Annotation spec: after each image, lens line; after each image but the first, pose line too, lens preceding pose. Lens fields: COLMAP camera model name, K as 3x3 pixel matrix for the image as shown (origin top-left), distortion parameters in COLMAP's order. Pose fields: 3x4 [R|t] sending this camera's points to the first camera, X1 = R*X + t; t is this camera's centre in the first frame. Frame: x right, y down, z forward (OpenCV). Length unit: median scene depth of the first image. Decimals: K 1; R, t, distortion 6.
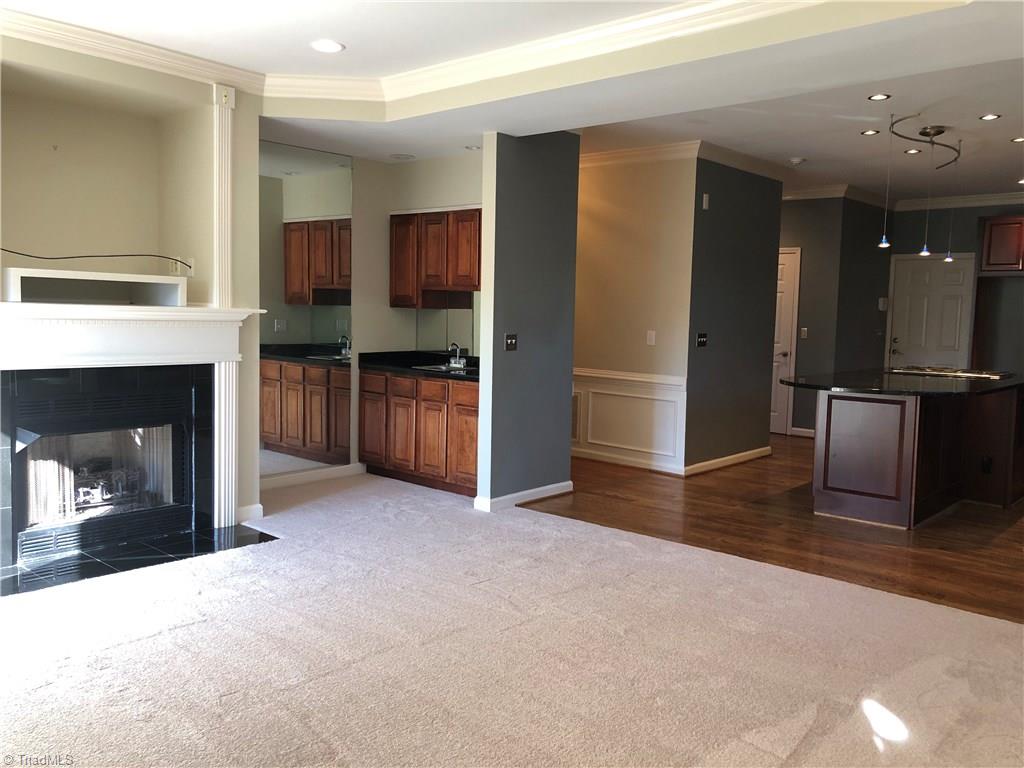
lens RADIAL K [[835.3, 0, 512.1], [0, 835.3, 383.5], [0, 0, 1]] dist [0.048523, -0.049038]
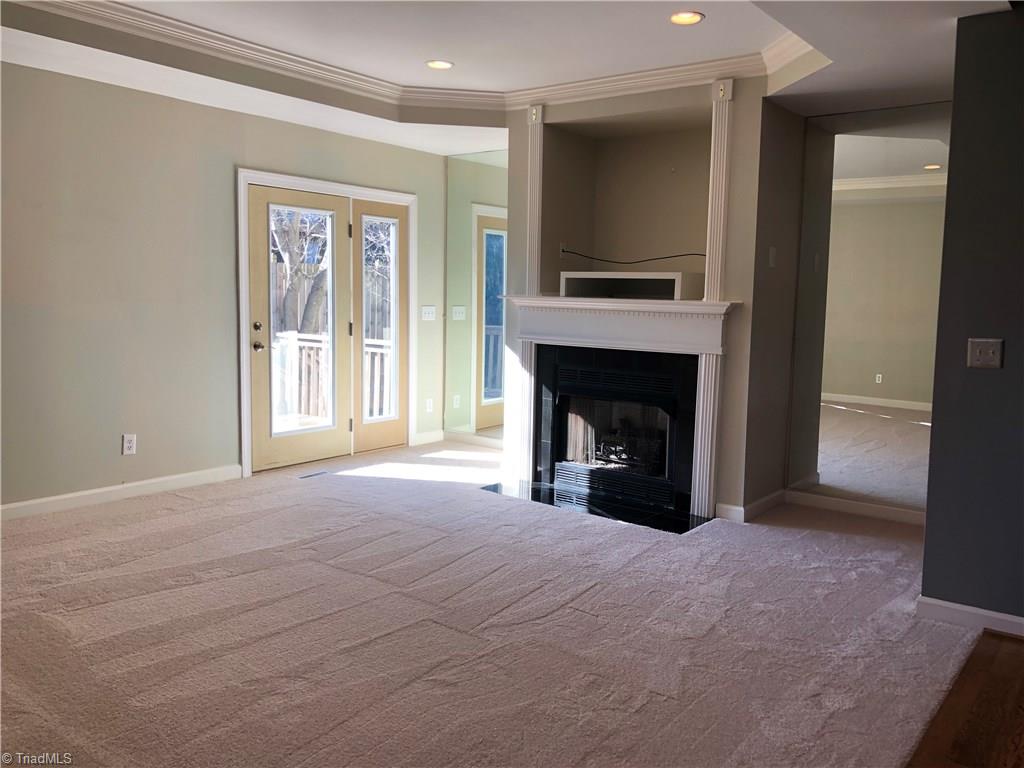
lens RADIAL K [[835.3, 0, 511.8], [0, 835.3, 383.2], [0, 0, 1]] dist [0.048523, -0.049038]
pose [[0.049697, 0.081602, -0.995425, 0.682024], [-0.105882, 0.991471, 0.075992, -0.044633], [0.993136, 0.101621, 0.057913, 0.733250]]
